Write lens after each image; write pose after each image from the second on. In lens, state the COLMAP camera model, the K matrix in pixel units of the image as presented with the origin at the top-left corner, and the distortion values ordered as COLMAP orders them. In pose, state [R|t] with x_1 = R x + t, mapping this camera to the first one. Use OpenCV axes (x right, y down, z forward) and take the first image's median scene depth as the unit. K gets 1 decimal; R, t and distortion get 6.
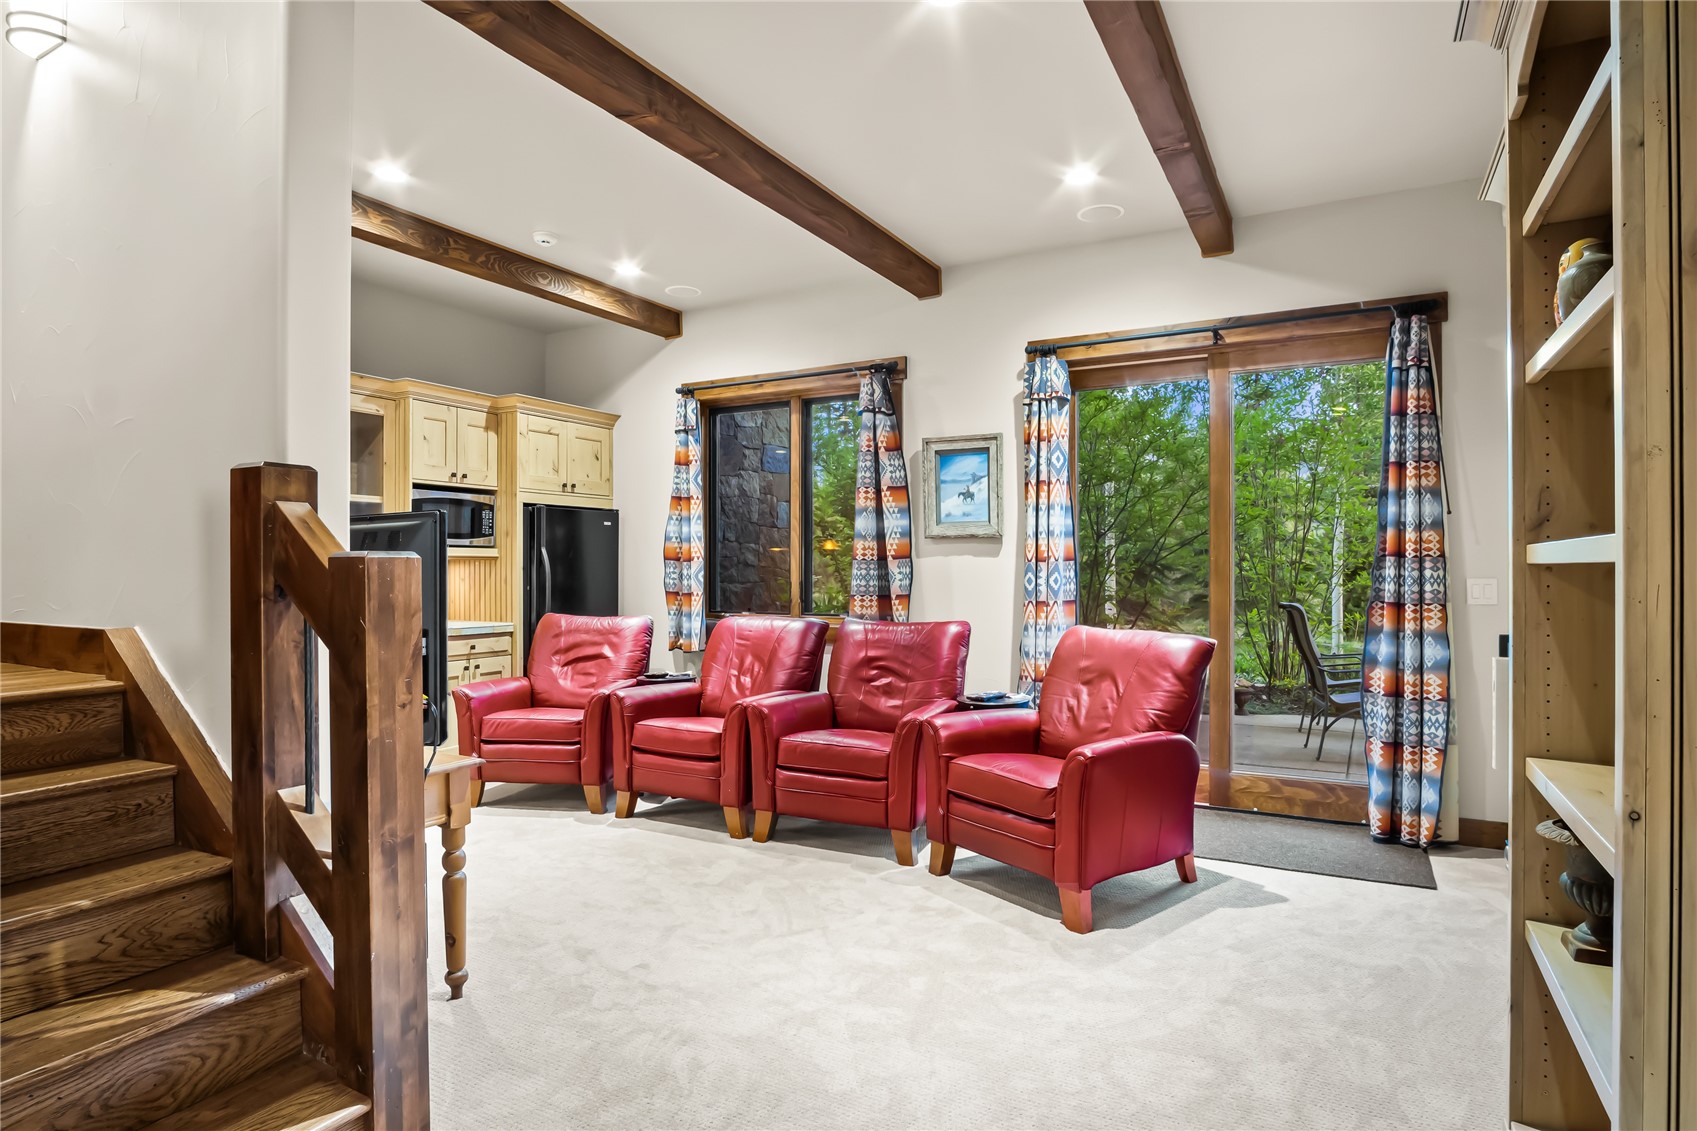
lens RADIAL K [[912.7, 0, 852.4], [0, 912.7, 585.0], [0, 0, 1]] dist [-0.036893, 0.010139]
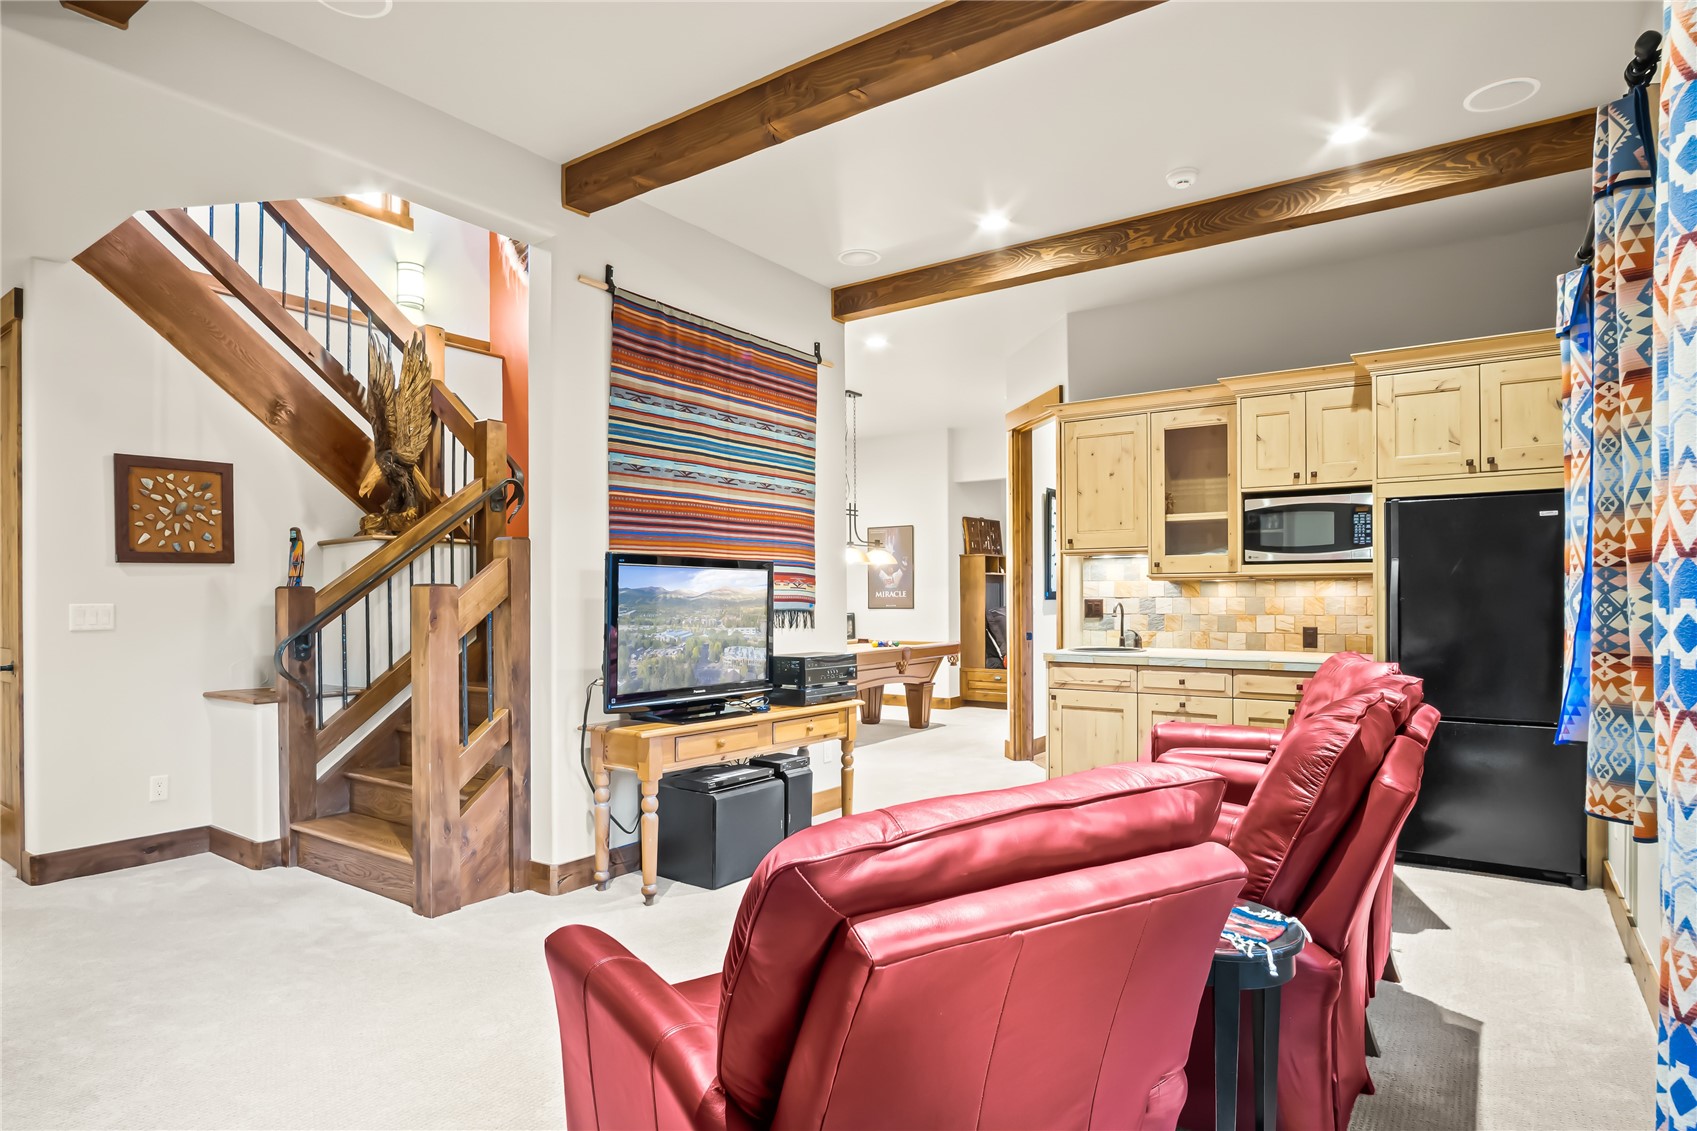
lens RADIAL K [[938.7, 0, 850.3], [0, 938.7, 599.7], [0, 0, 1]] dist [-0.030885, 0.011554]
pose [[-0.113933, 0.007731, -0.993458, 0.459208], [-0.013748, 0.999862, 0.009358, -0.011707], [0.993393, 0.014724, -0.113811, 0.717866]]
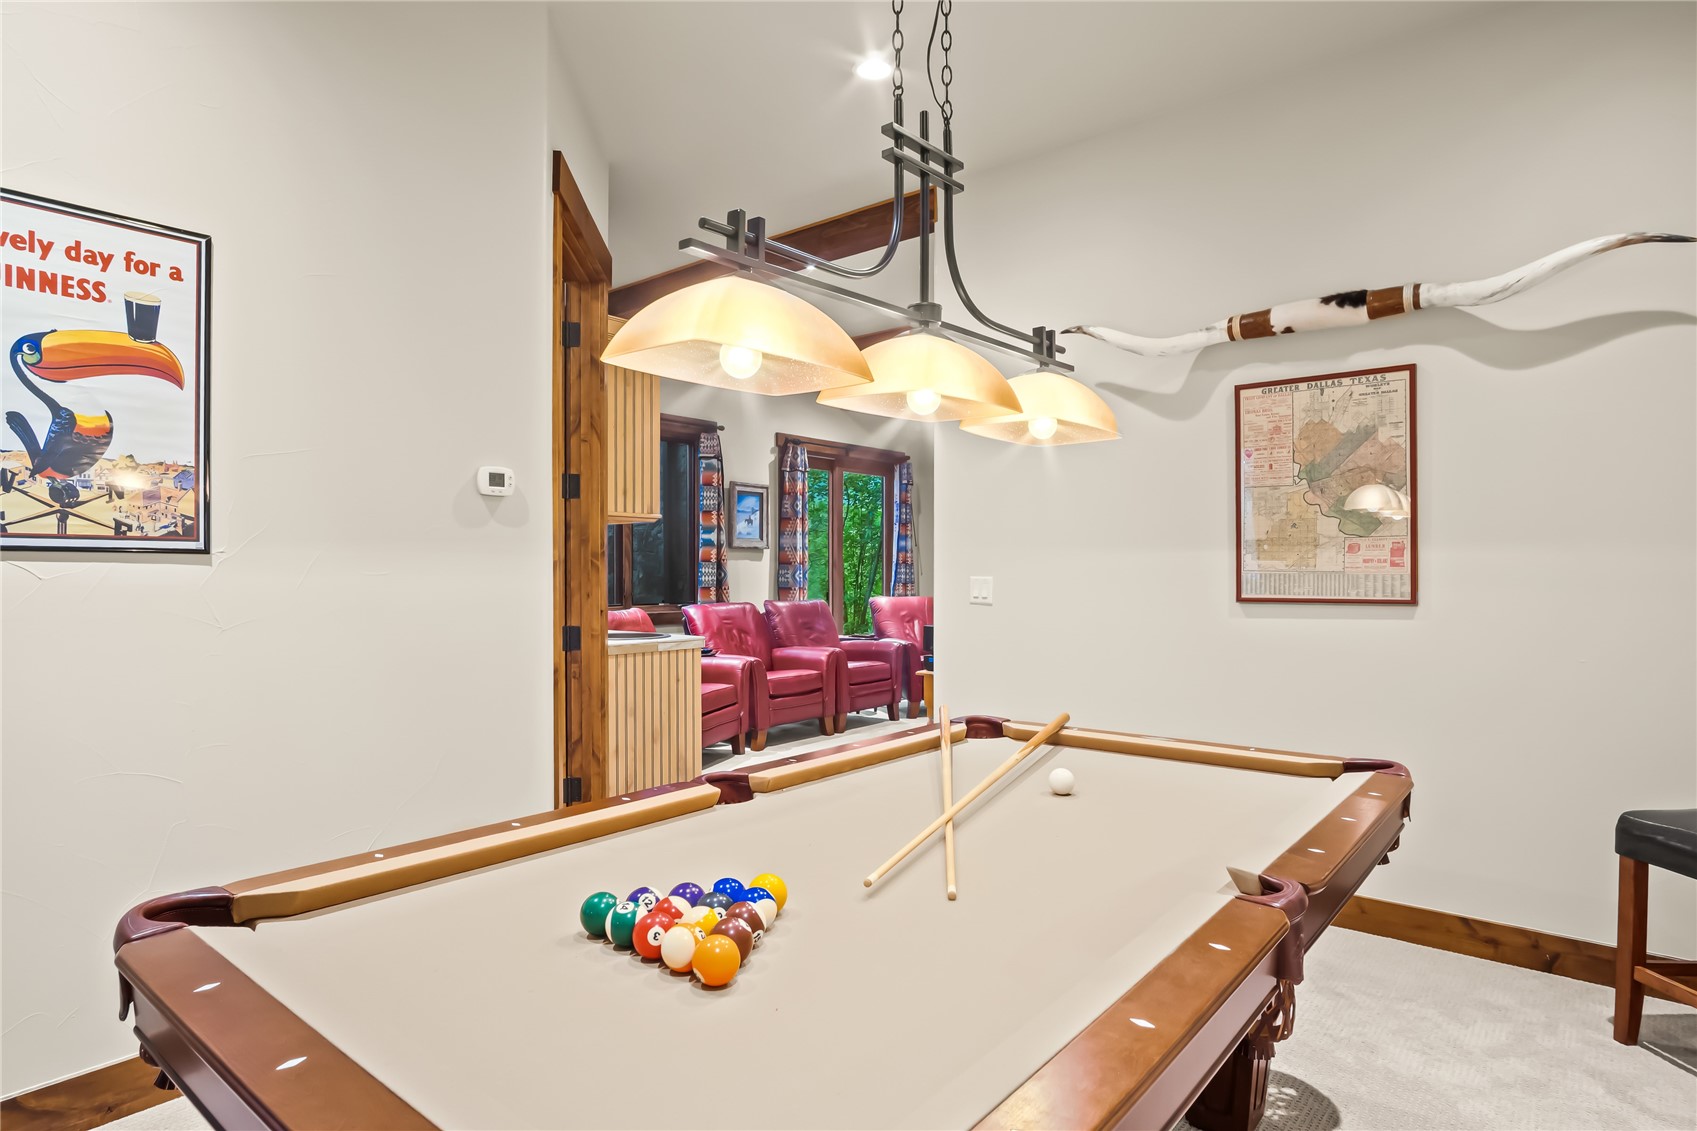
lens RADIAL K [[912.7, 0, 852.4], [0, 912.7, 585.0], [0, 0, 1]] dist [-0.036893, 0.010139]
pose [[0.189946, -0.018439, 0.981621, -1.345965], [0.016961, 0.999736, 0.015497, -0.010334], [-0.981648, 0.013705, 0.190209, 0.517988]]
